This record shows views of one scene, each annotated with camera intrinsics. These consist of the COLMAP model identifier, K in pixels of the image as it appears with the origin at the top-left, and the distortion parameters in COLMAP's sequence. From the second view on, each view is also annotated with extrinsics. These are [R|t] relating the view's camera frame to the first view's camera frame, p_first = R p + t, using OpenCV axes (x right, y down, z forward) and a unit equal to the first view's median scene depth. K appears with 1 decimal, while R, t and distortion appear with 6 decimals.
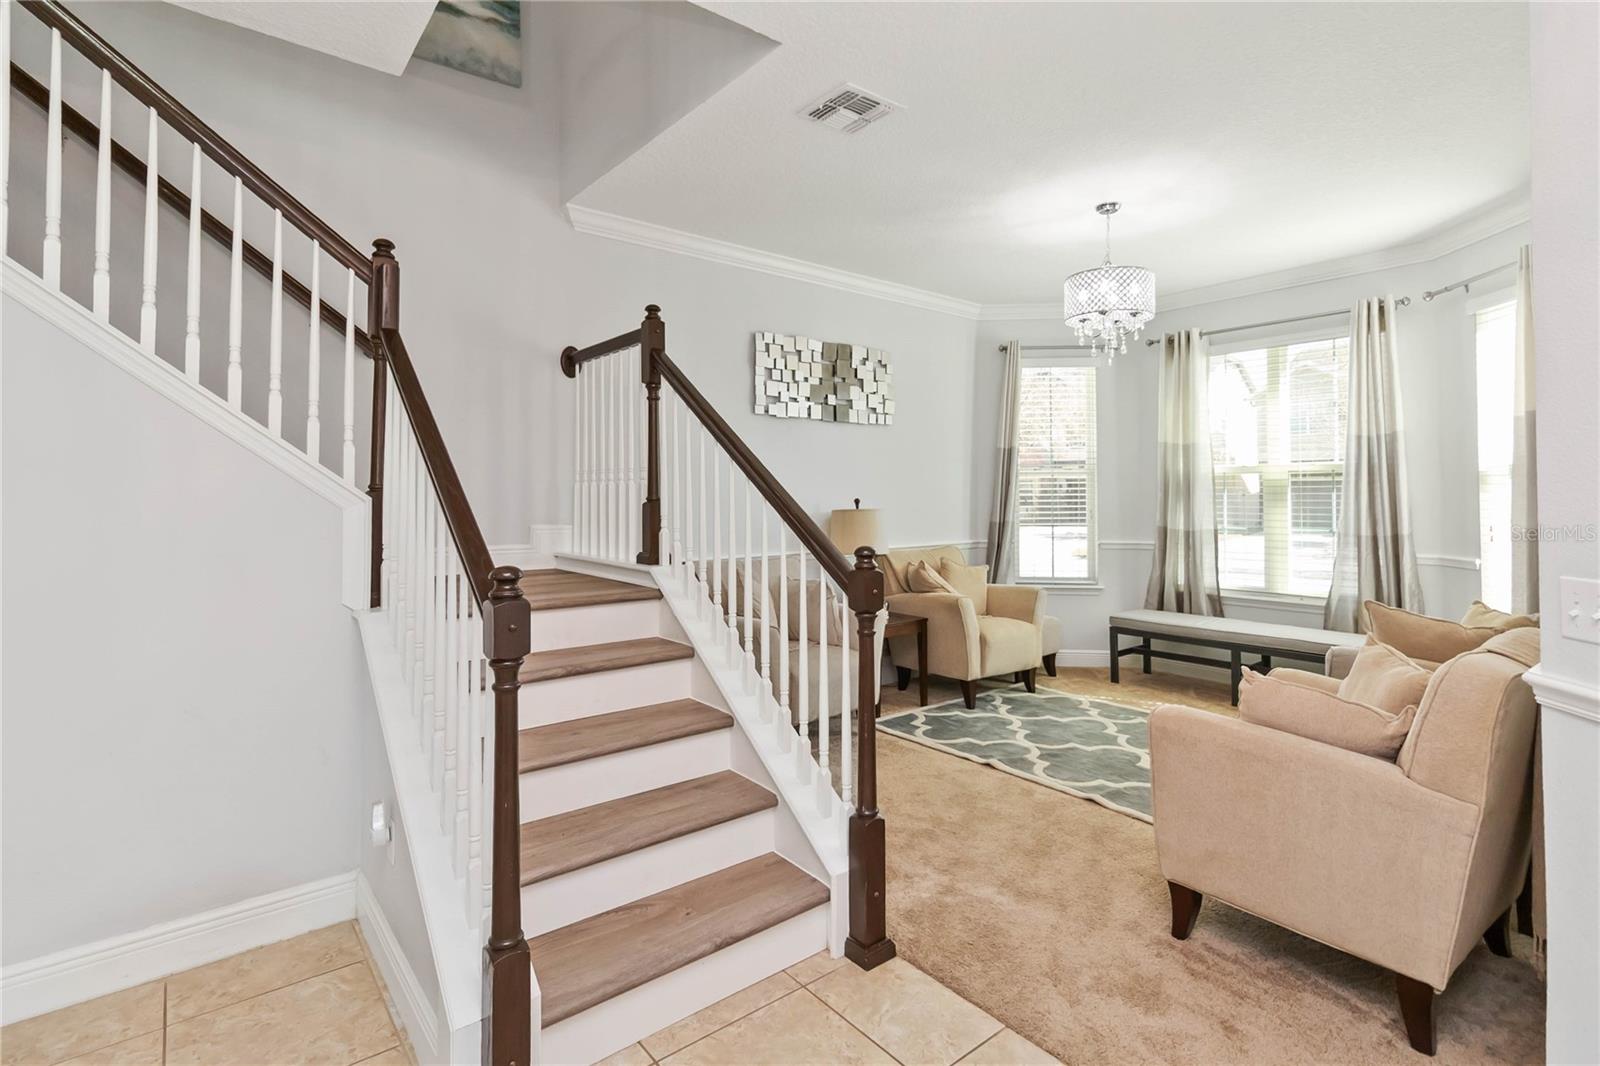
lens RADIAL K [[764.9, 0, 808.4], [0, 764.9, 497.3], [0, 0, 1]] dist [-0.000483, 0.000014]
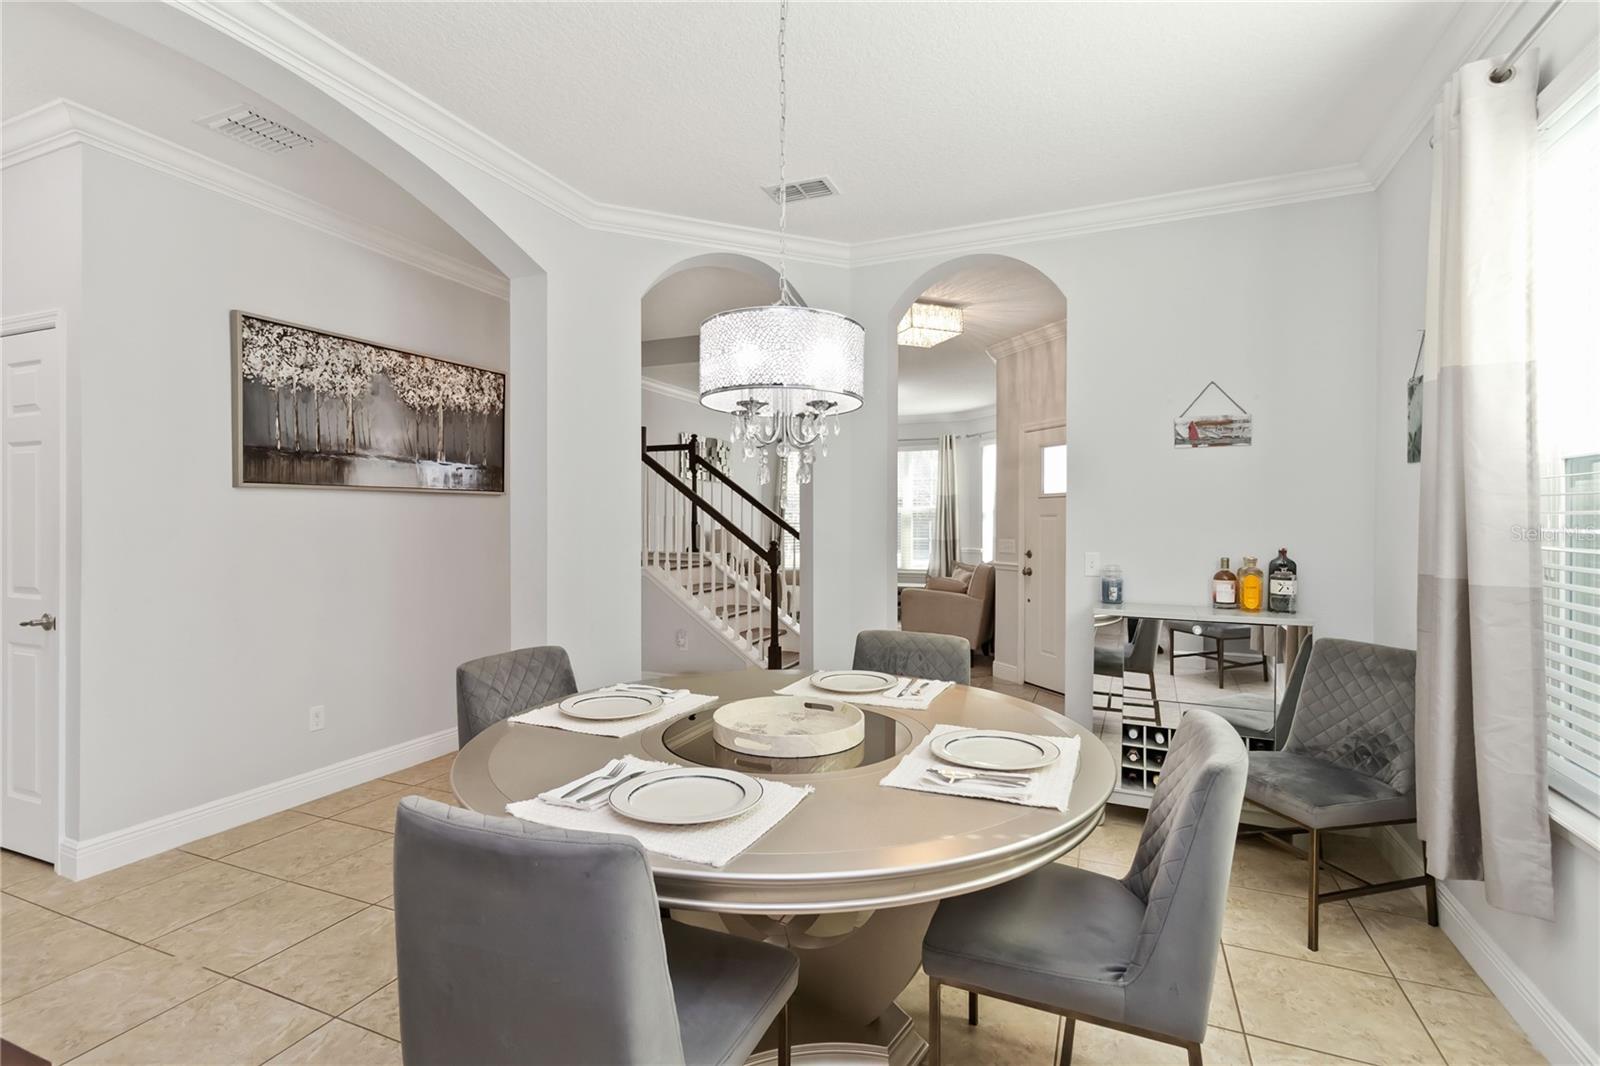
lens RADIAL K [[738.7, 0, 804.4], [0, 738.7, 518.3], [0, 0, 1]] dist [-0.000216, 0.000265]
pose [[0.879797, 0.004461, 0.475329, -0.632426], [-0.000683, 0.999967, -0.008122, 0.004061], [-0.475349, 0.006821, 0.879771, -0.684064]]
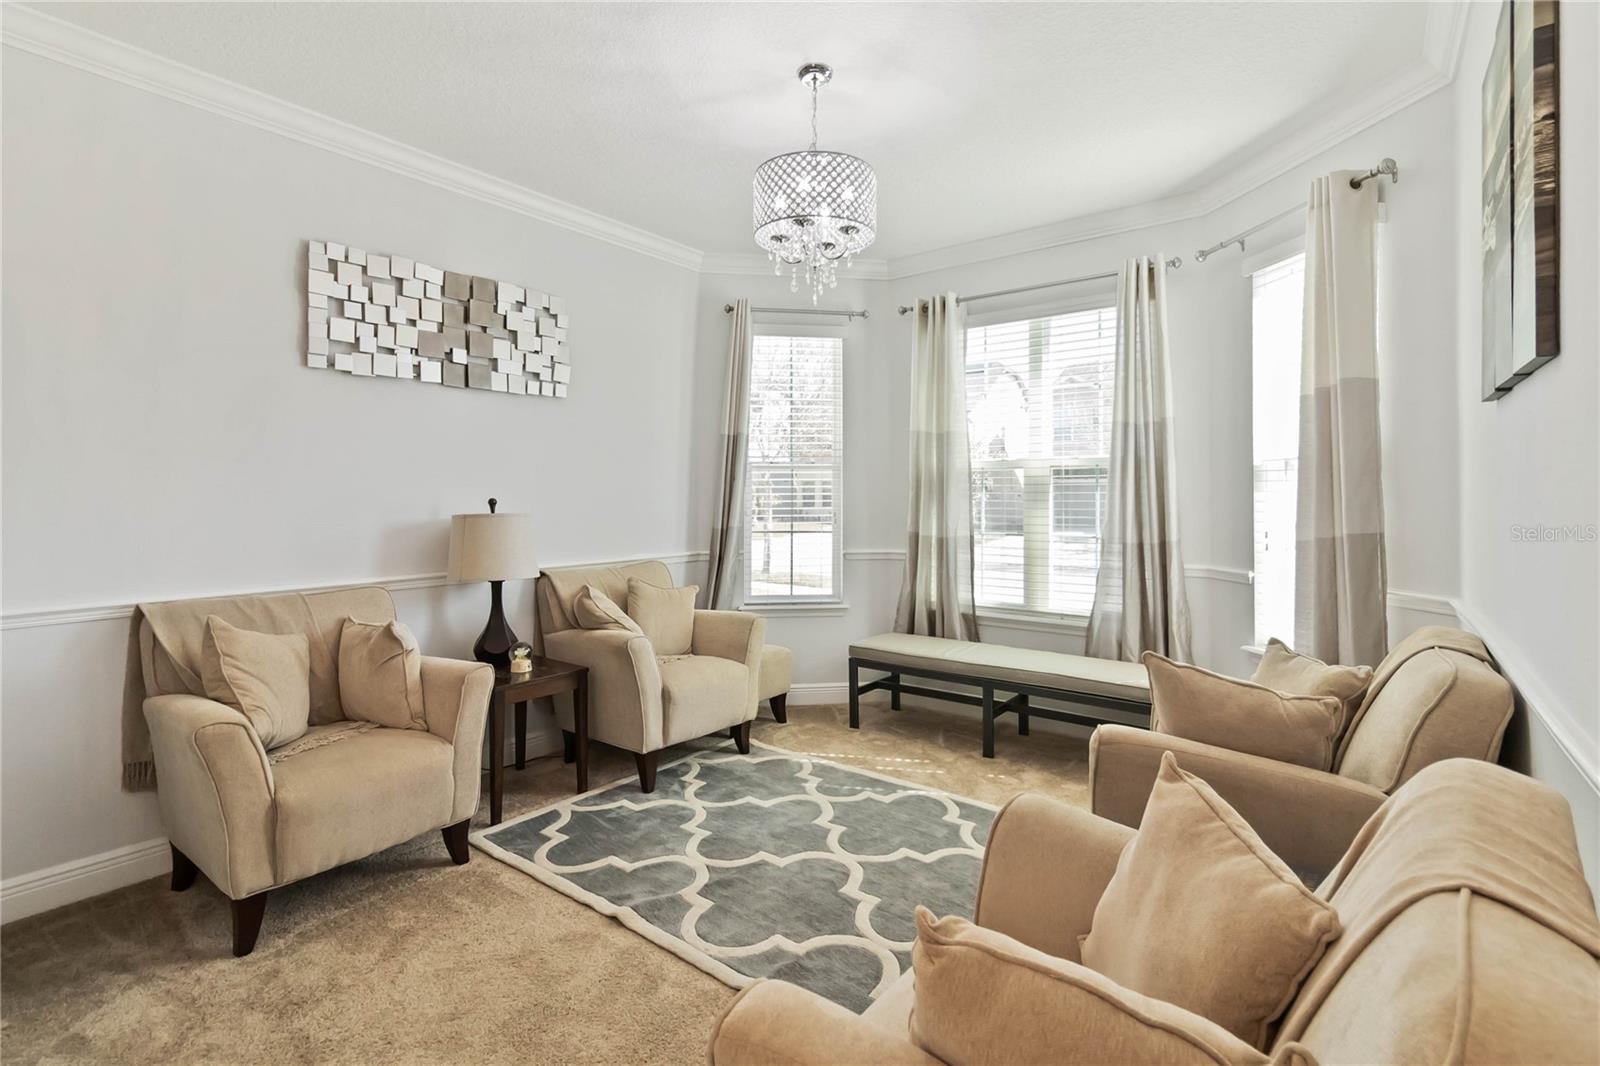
lens RADIAL K [[738.7, 0, 804.4], [0, 738.7, 518.3], [0, 0, 1]] dist [-0.000216, 0.000265]
pose [[0.973381, -0.005559, 0.229127, 0.186788], [-0.000821, 0.999615, 0.027742, 0.000862], [-0.229192, -0.027191, 0.973001, 0.282801]]
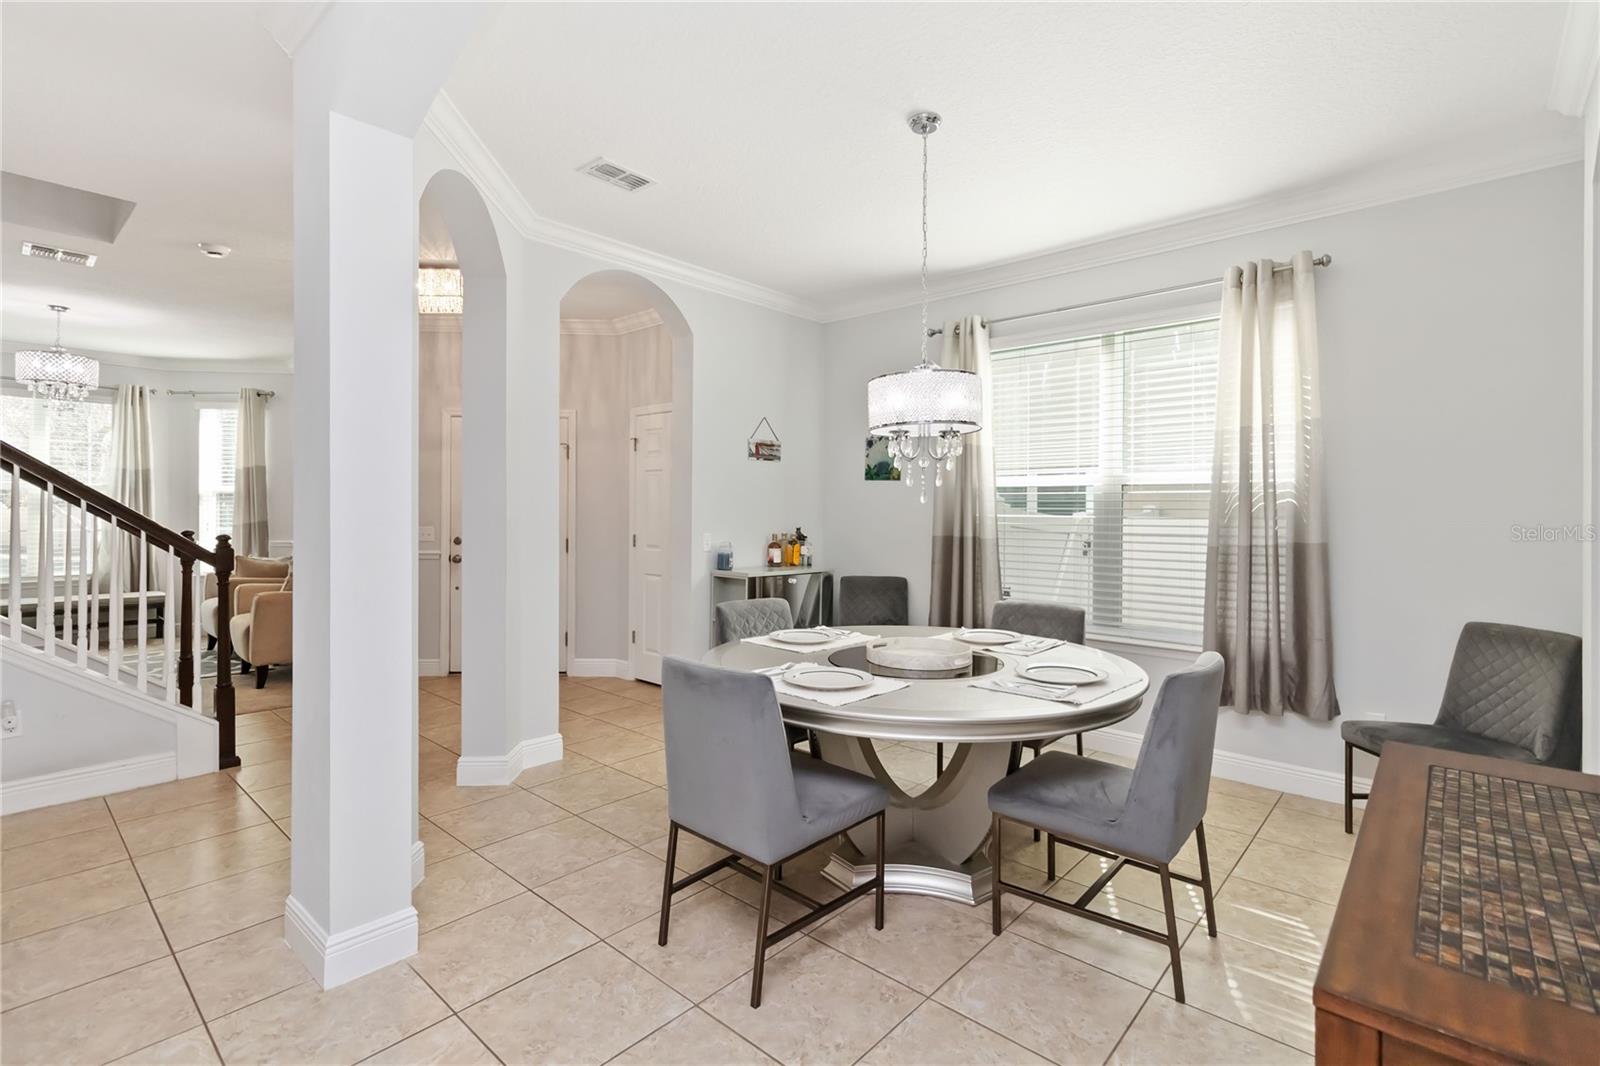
lens RADIAL K [[738.7, 0, 804.4], [0, 738.7, 518.3], [0, 0, 1]] dist [-0.000216, 0.000265]
pose [[-0.157464, -0.006249, 0.987505, -1.001662], [-0.005664, 0.999969, 0.005425, 0.006503], [-0.987508, -0.004739, -0.157495, -0.152595]]
